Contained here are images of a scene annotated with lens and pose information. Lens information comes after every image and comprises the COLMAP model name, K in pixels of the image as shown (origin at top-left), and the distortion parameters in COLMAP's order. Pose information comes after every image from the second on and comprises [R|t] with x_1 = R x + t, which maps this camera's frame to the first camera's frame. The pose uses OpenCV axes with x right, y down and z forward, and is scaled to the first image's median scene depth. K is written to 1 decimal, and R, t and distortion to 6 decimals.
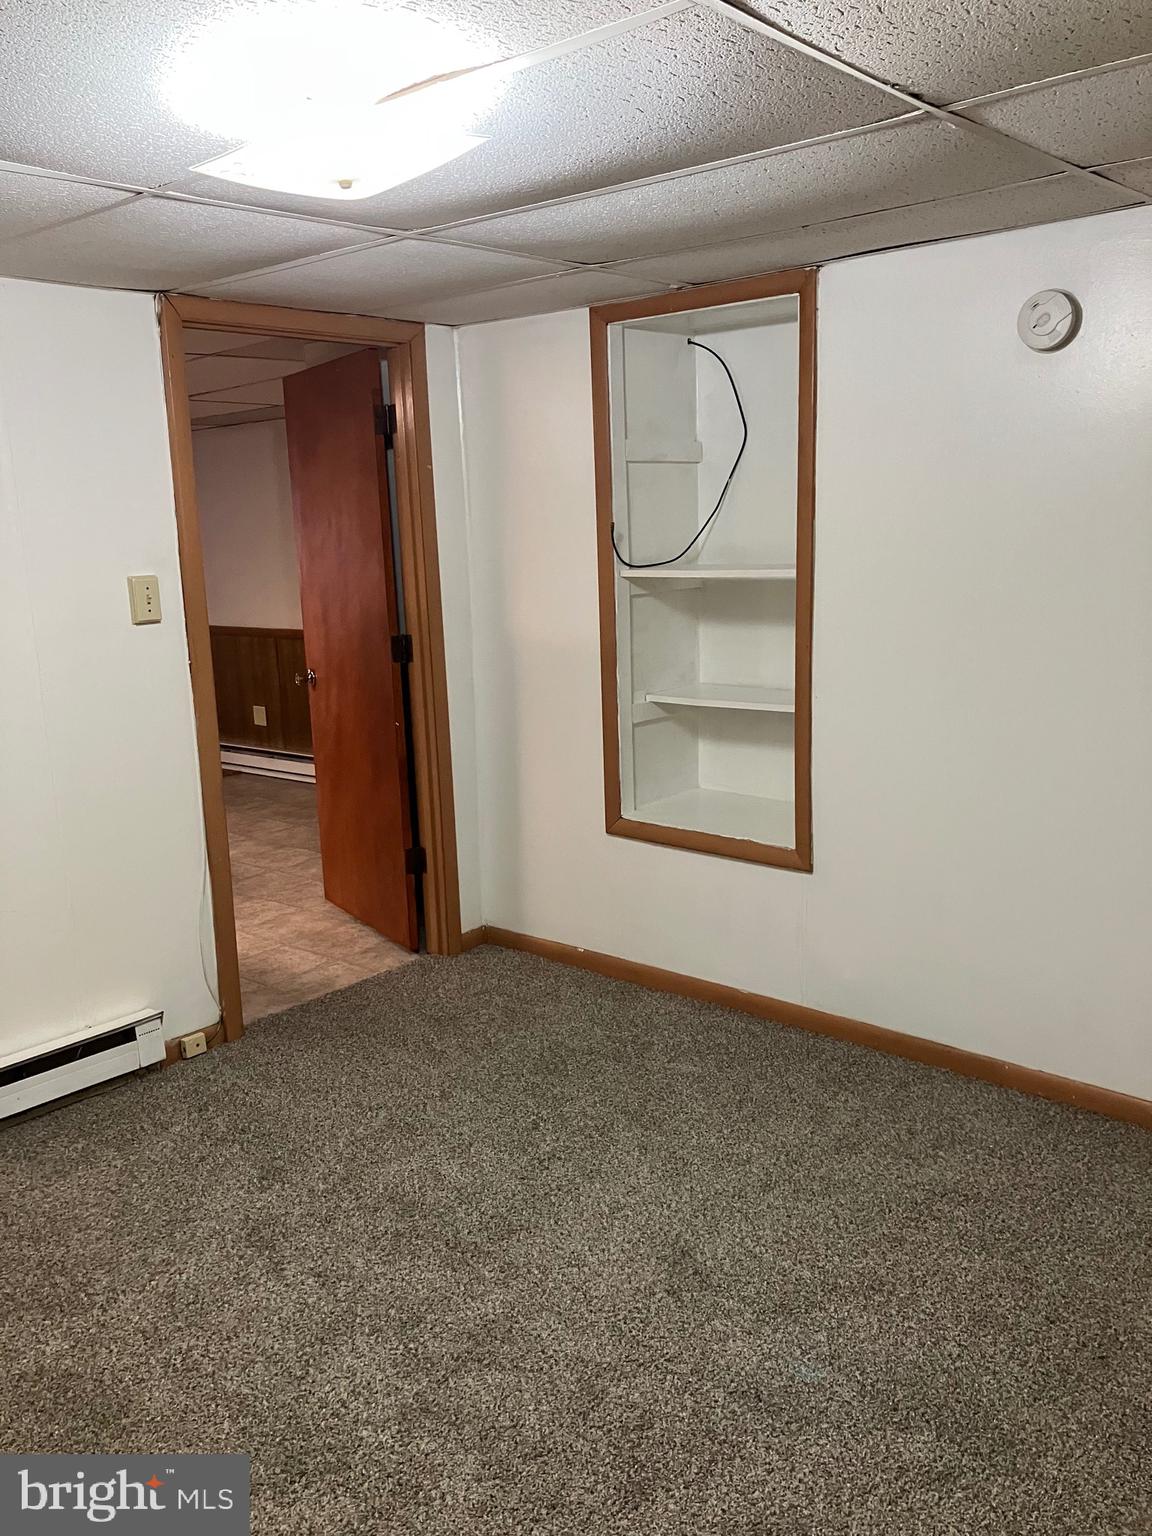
lens RADIAL K [[1261.5, 0, 576.0], [0, 1261.5, 768.0], [0, 0, 1]] dist [-0.000252, -0.000548]
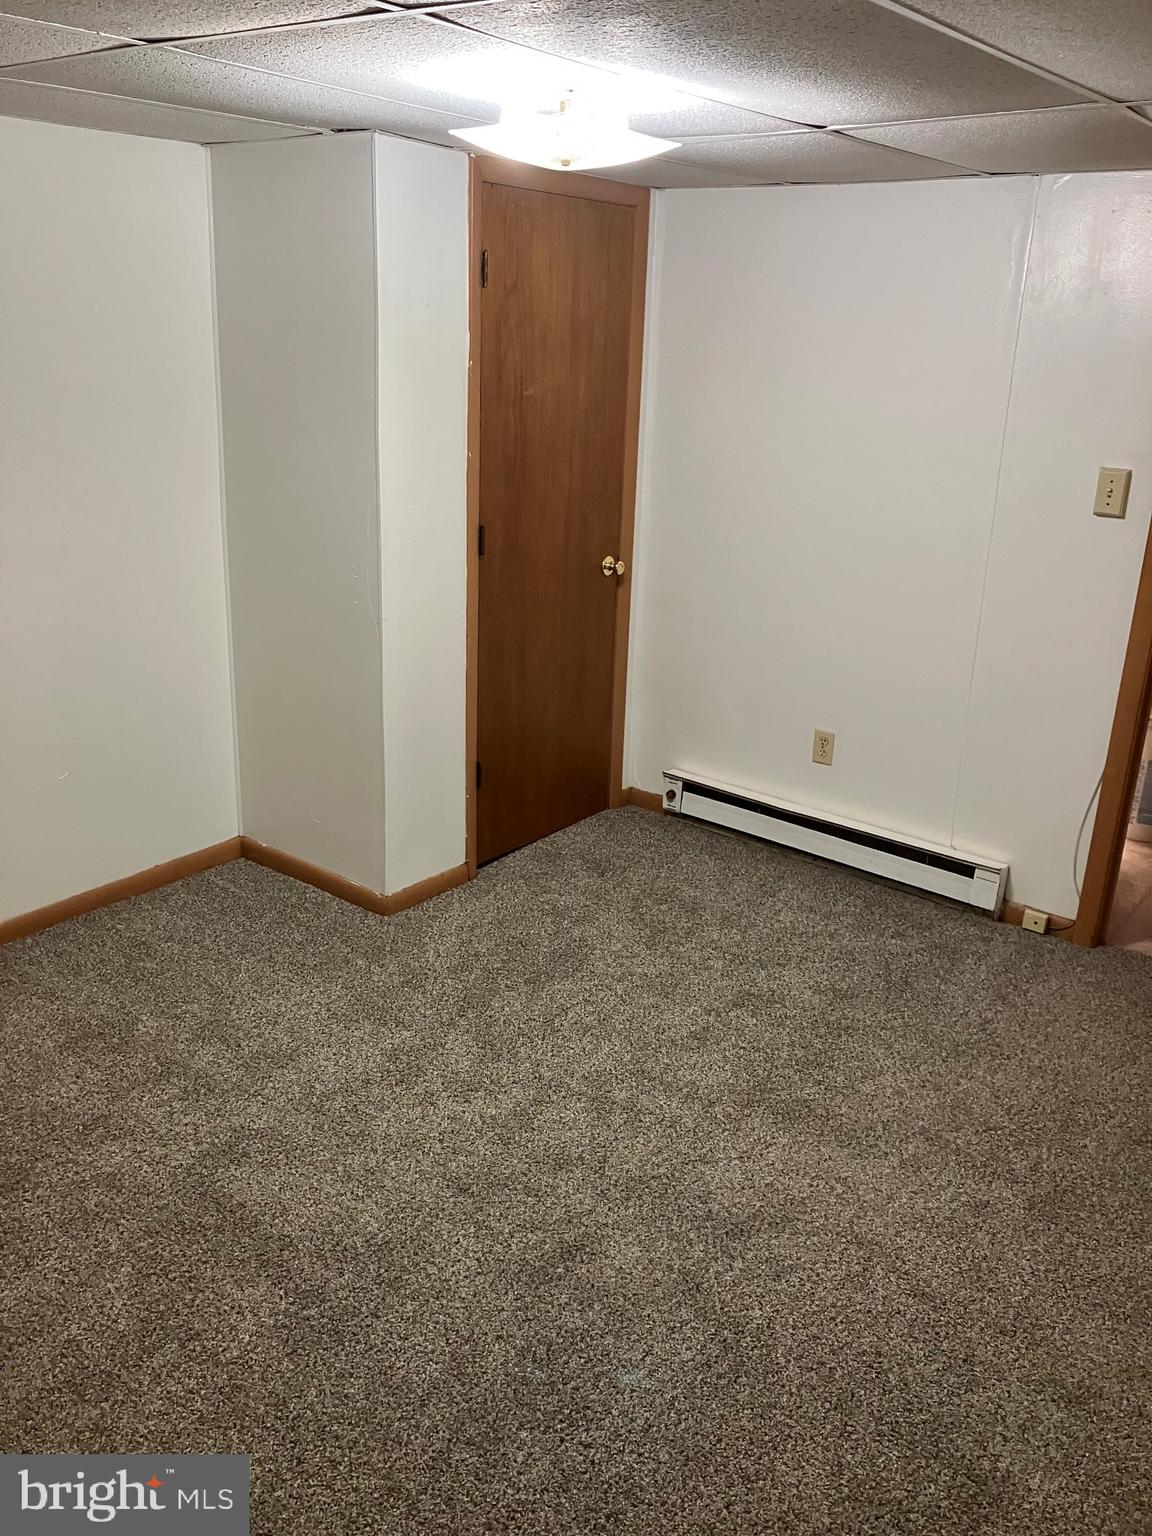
lens RADIAL K [[1261.5, 0, 576.0], [0, 1261.5, 768.0], [0, 0, 1]] dist [-0.000252, -0.000548]
pose [[0.055016, 0.362915, -0.930197, 0.661165], [-0.236967, 0.909737, 0.340918, -0.178781], [0.969959, 0.201670, 0.136049, 0.500961]]
